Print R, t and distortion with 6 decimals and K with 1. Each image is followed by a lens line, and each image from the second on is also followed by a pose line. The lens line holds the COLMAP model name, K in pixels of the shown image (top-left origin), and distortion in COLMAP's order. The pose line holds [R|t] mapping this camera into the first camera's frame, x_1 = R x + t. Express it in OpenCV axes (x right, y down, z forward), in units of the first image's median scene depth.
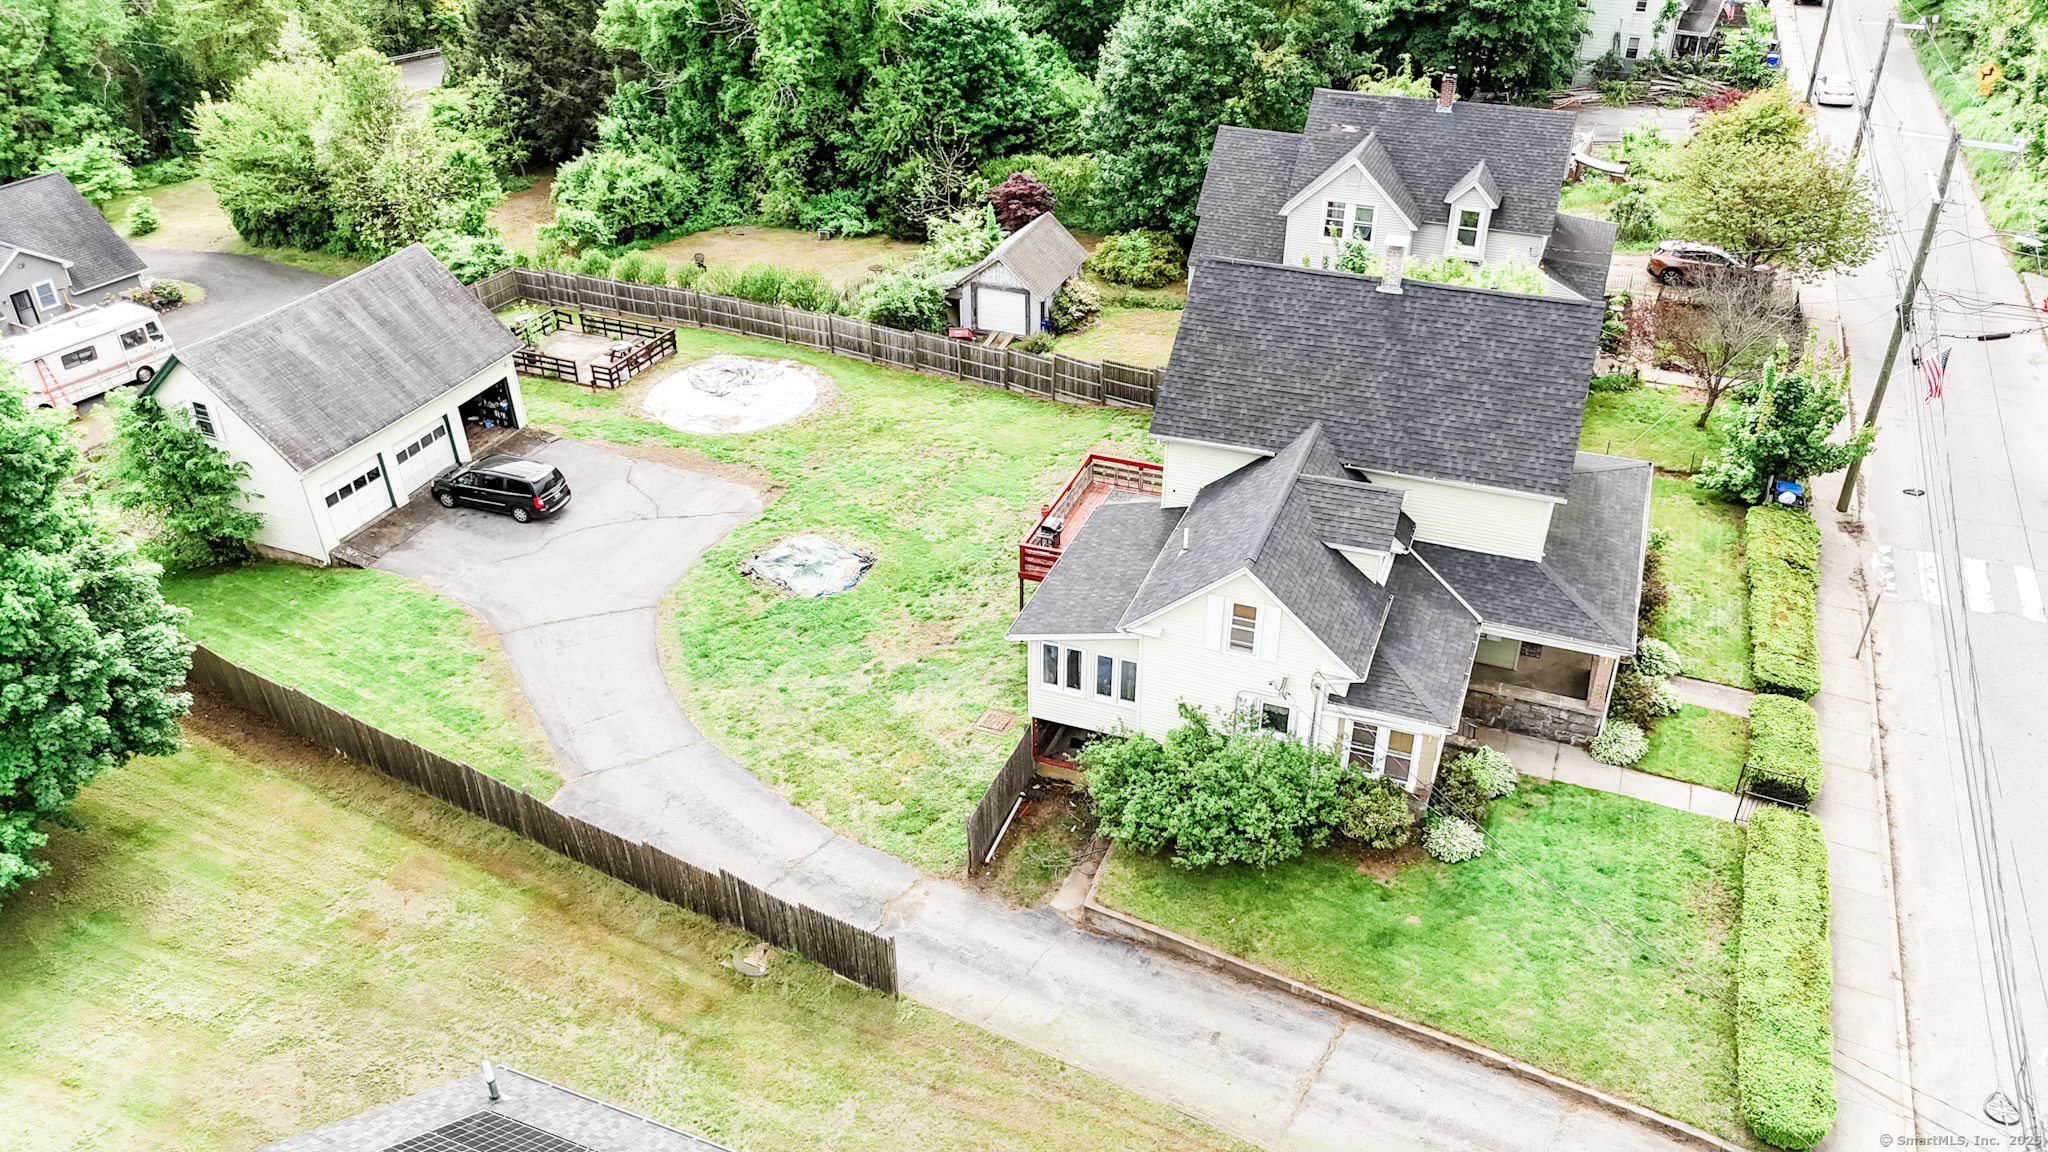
lens RADIAL K [[1518.9, 0, 1009.8], [0, 1518.9, 570.3], [0, 0, 1]] dist [0.059025, -0.051921]
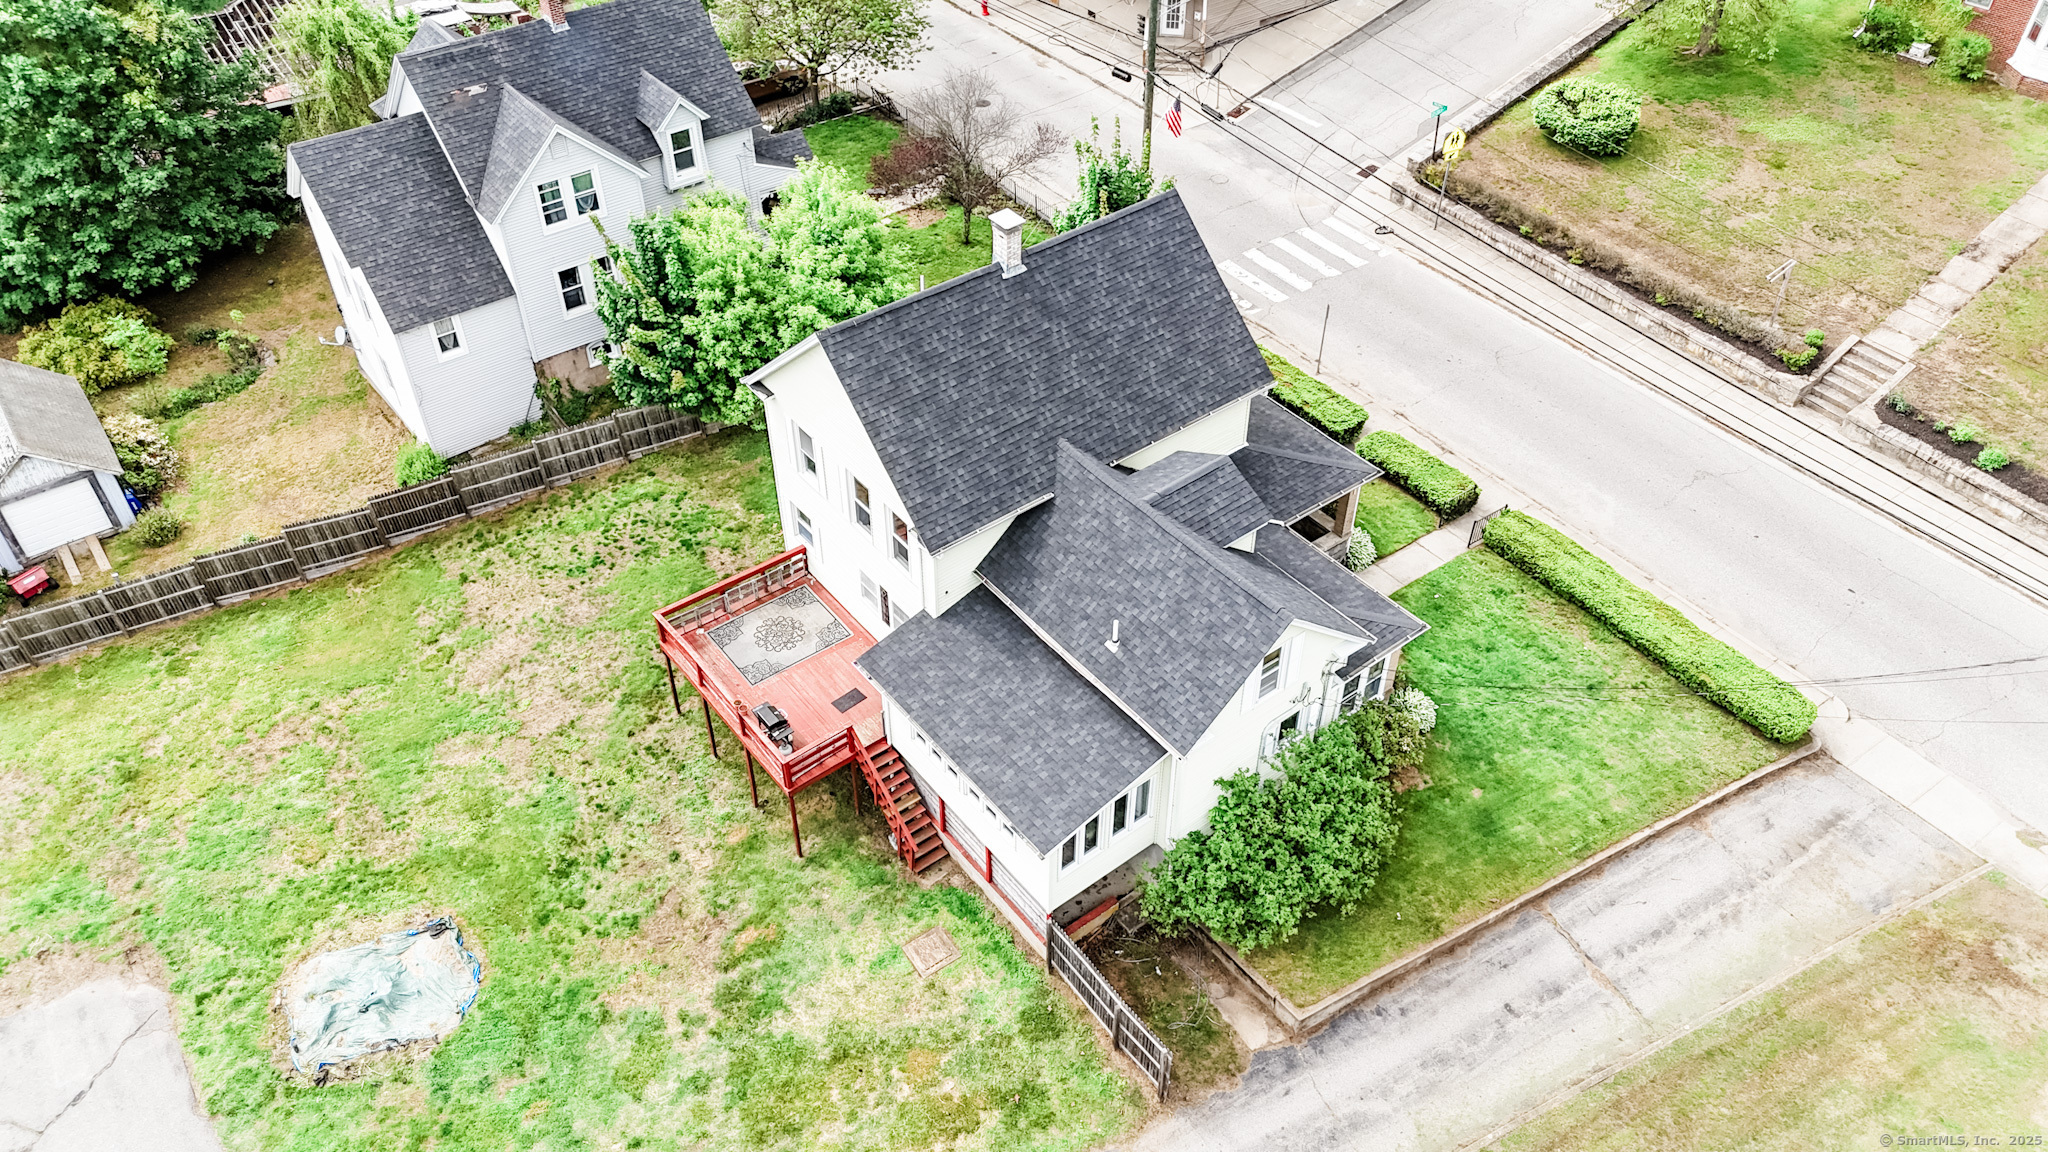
lens RADIAL K [[1518.9, 0, 1009.8], [0, 1518.9, 570.3], [0, 0, 1]] dist [0.059025, -0.051921]
pose [[0.508953, -0.571575, 0.643637, -0.291243], [0.451449, 0.813880, 0.365776, -0.253538], [-0.732912, 0.104406, 0.672264, 0.292358]]
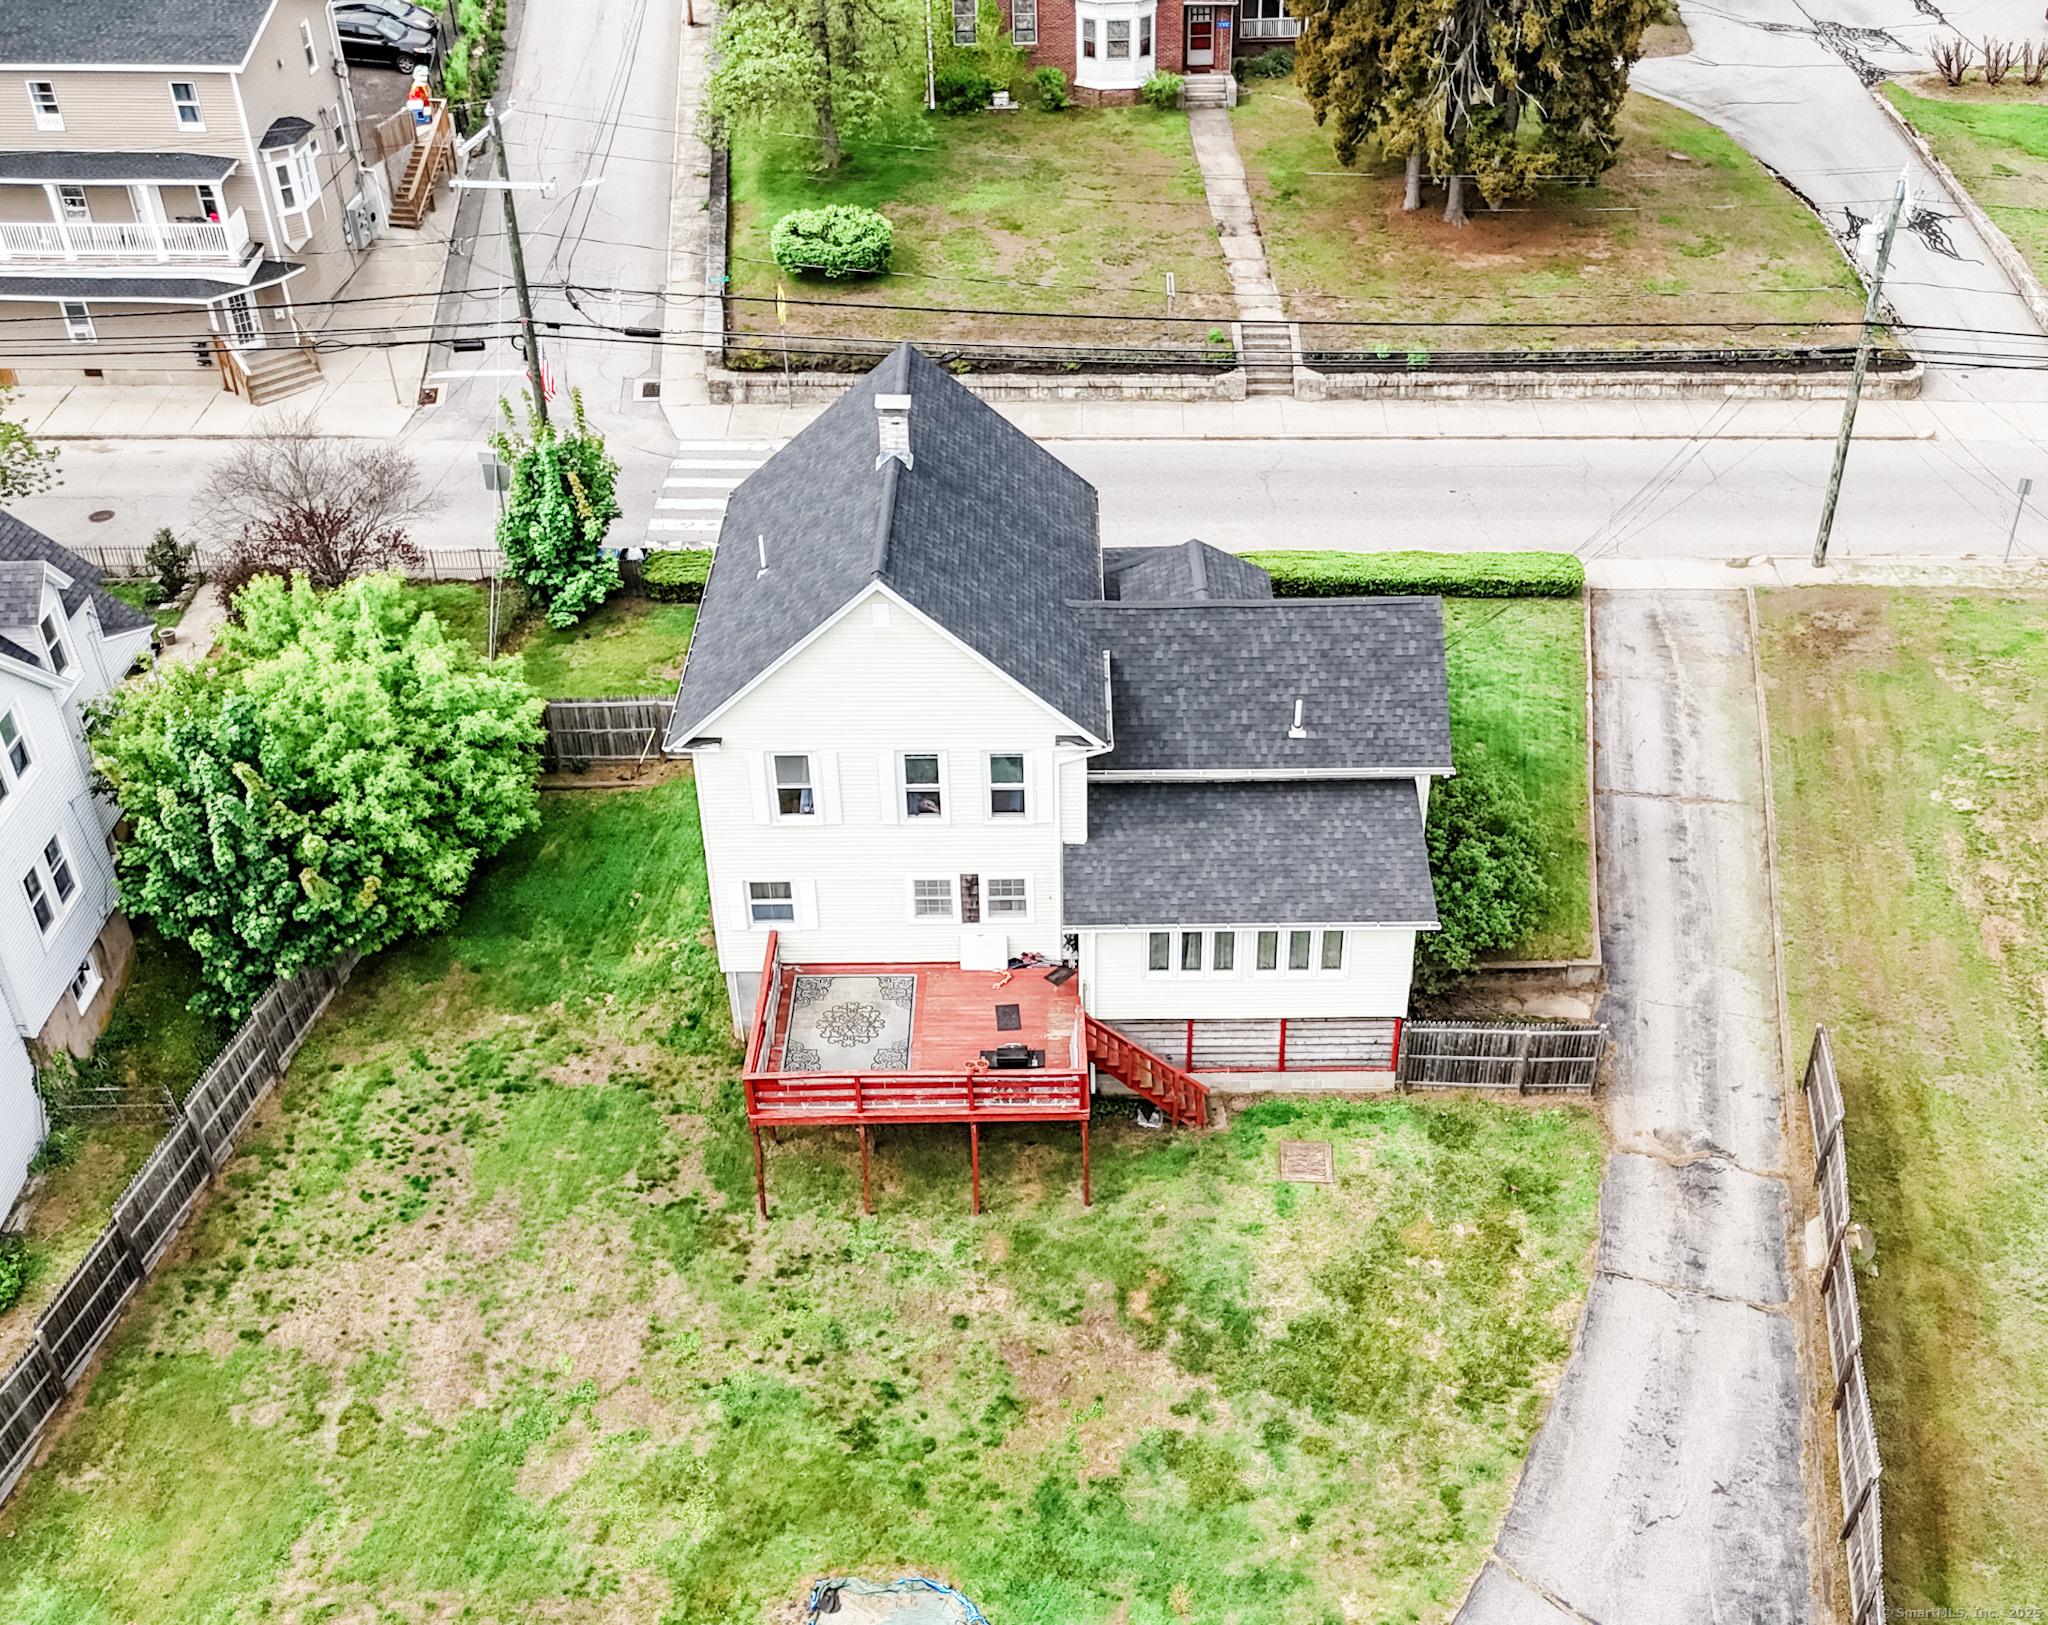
lens RADIAL K [[2160.4, 0, 1071.1], [0, 2160.4, 814.2], [0, 0, 1]] dist [0.071386, -0.019227]
pose [[-0.382356, -0.520094, 0.763745, -0.472266], [0.494540, 0.583020, 0.644607, -0.503435], [-0.780535, 0.624171, 0.034286, 0.697654]]
